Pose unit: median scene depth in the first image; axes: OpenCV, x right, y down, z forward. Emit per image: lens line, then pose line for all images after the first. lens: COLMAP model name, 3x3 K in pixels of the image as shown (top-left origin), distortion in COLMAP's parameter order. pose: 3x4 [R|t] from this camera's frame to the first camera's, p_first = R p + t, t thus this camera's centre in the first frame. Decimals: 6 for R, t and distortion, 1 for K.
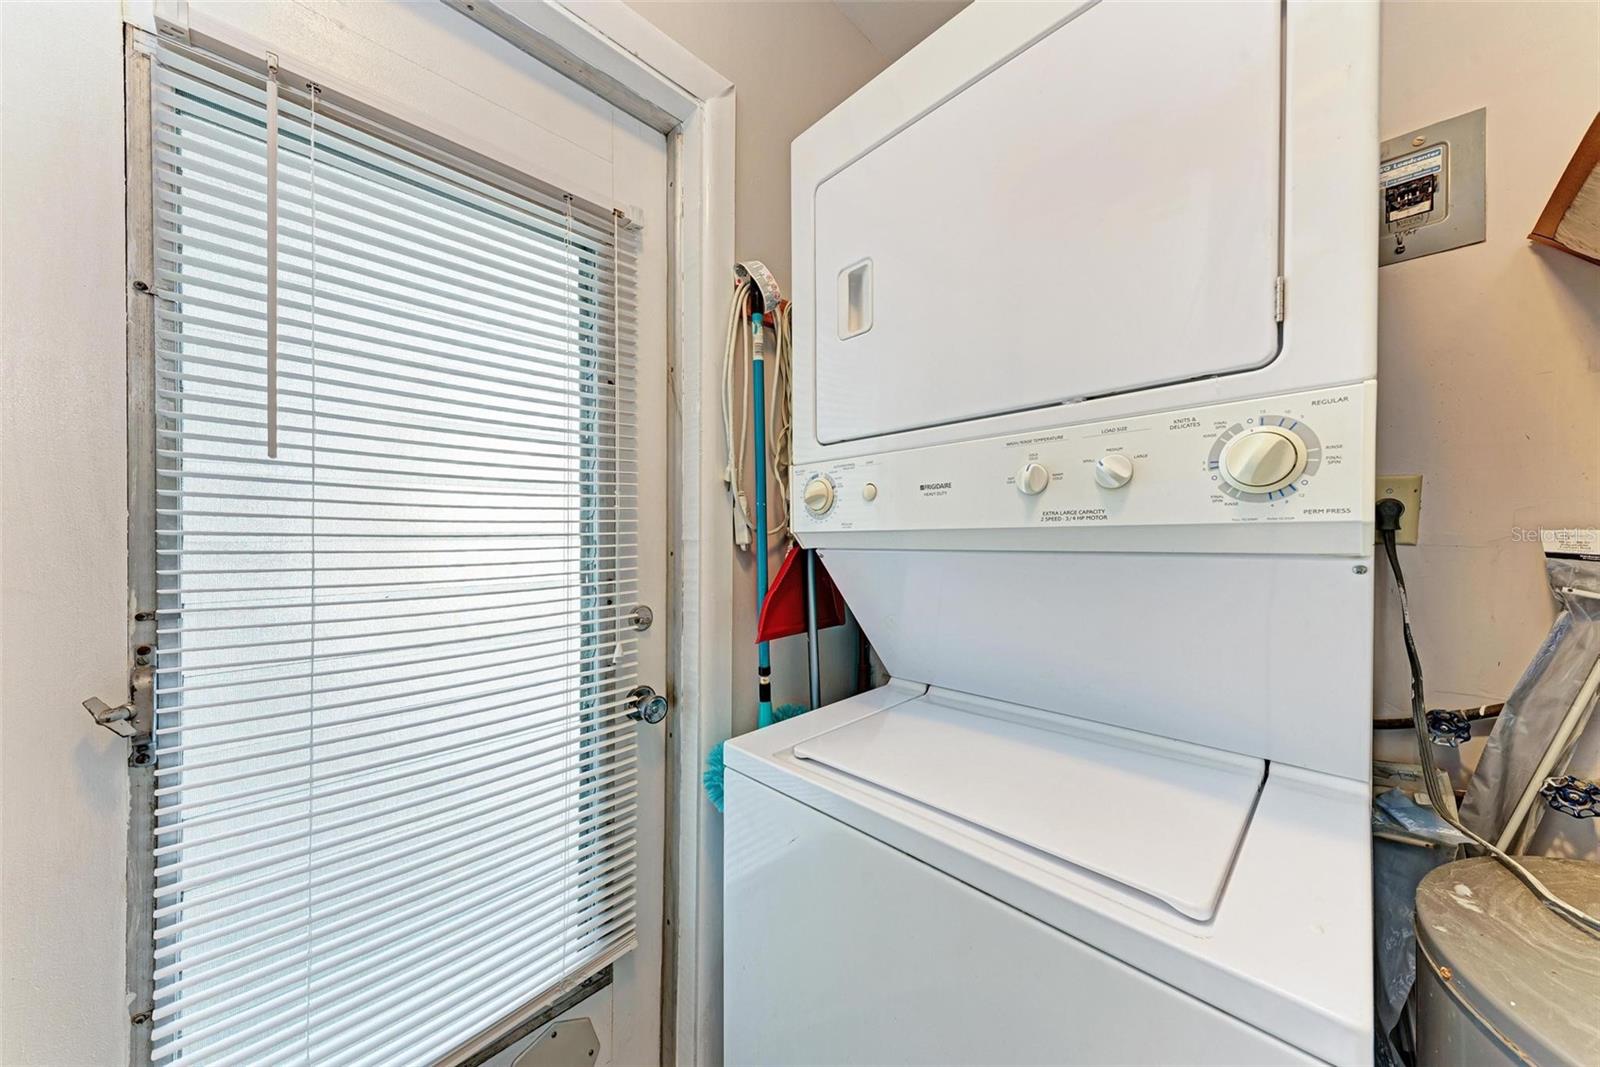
lens RADIAL K [[549.2, 0, 804.2], [0, 549.2, 535.3], [0, 0, 1]] dist [0.018216, -0.004454]
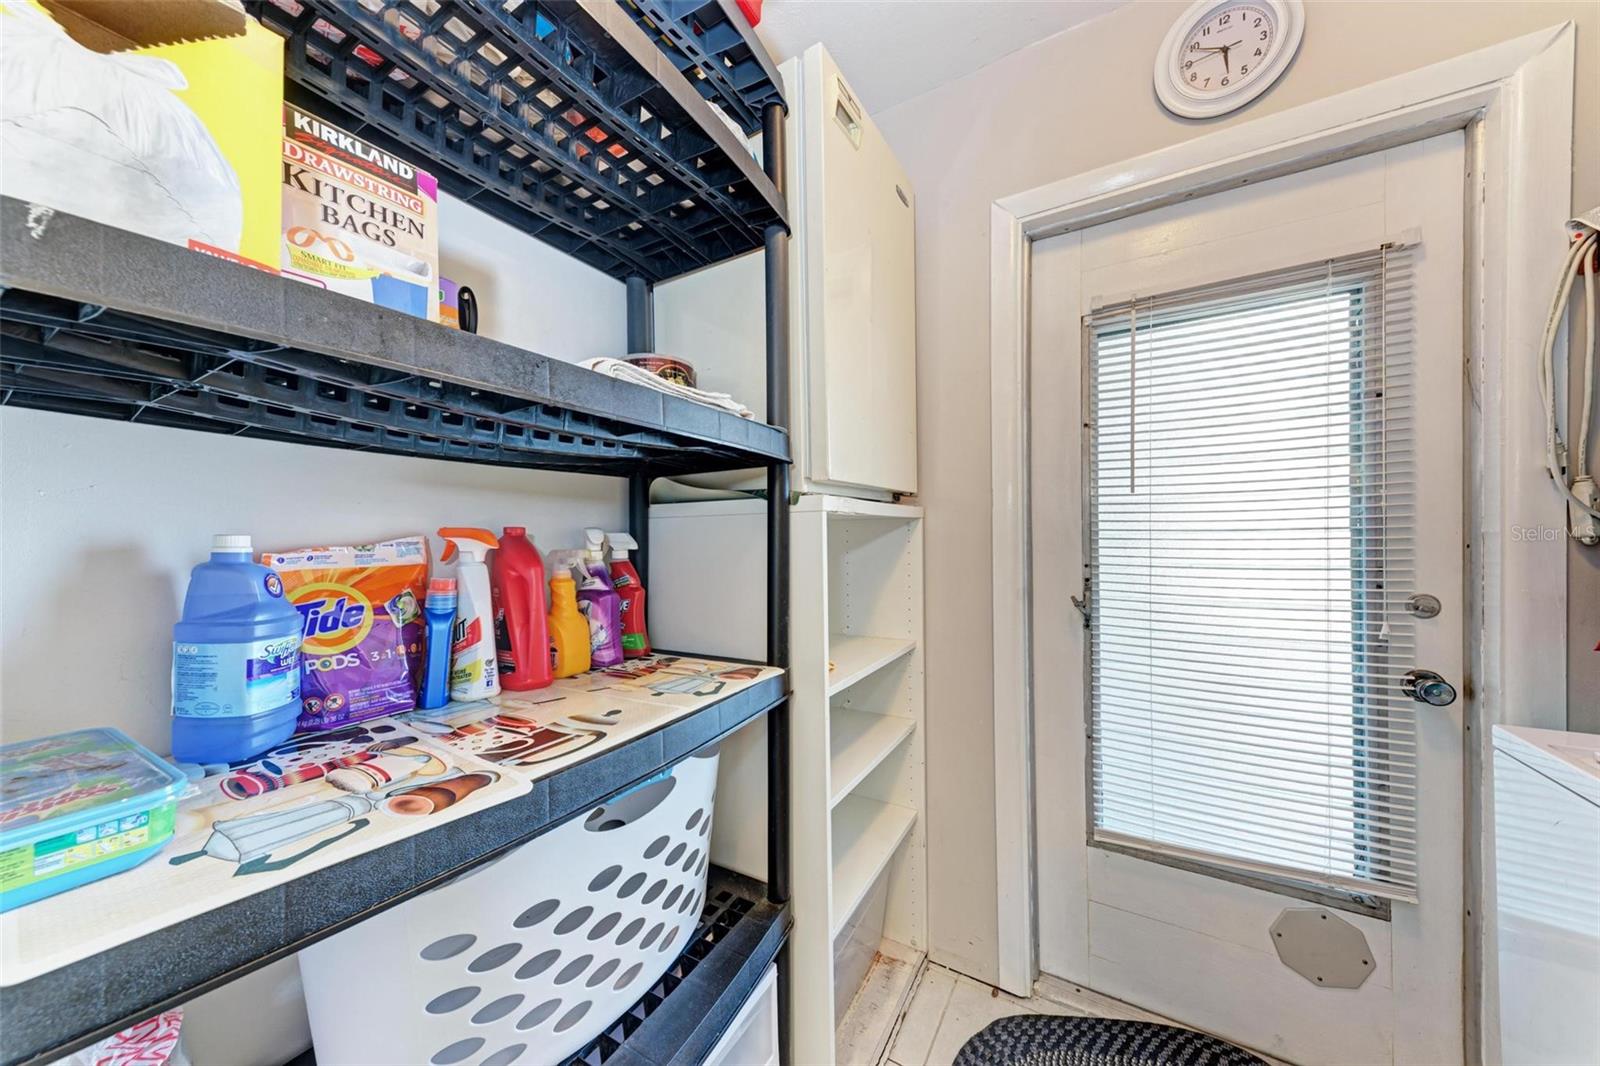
lens RADIAL K [[549.2, 0, 804.2], [0, 549.2, 534.8], [0, 0, 1]] dist [0.018216, -0.004454]
pose [[0.235144, -0.006439, -0.971939, 0.504323], [0.004926, 0.999973, -0.005433, 0.013619], [0.971948, -0.003511, 0.235170, -0.446856]]
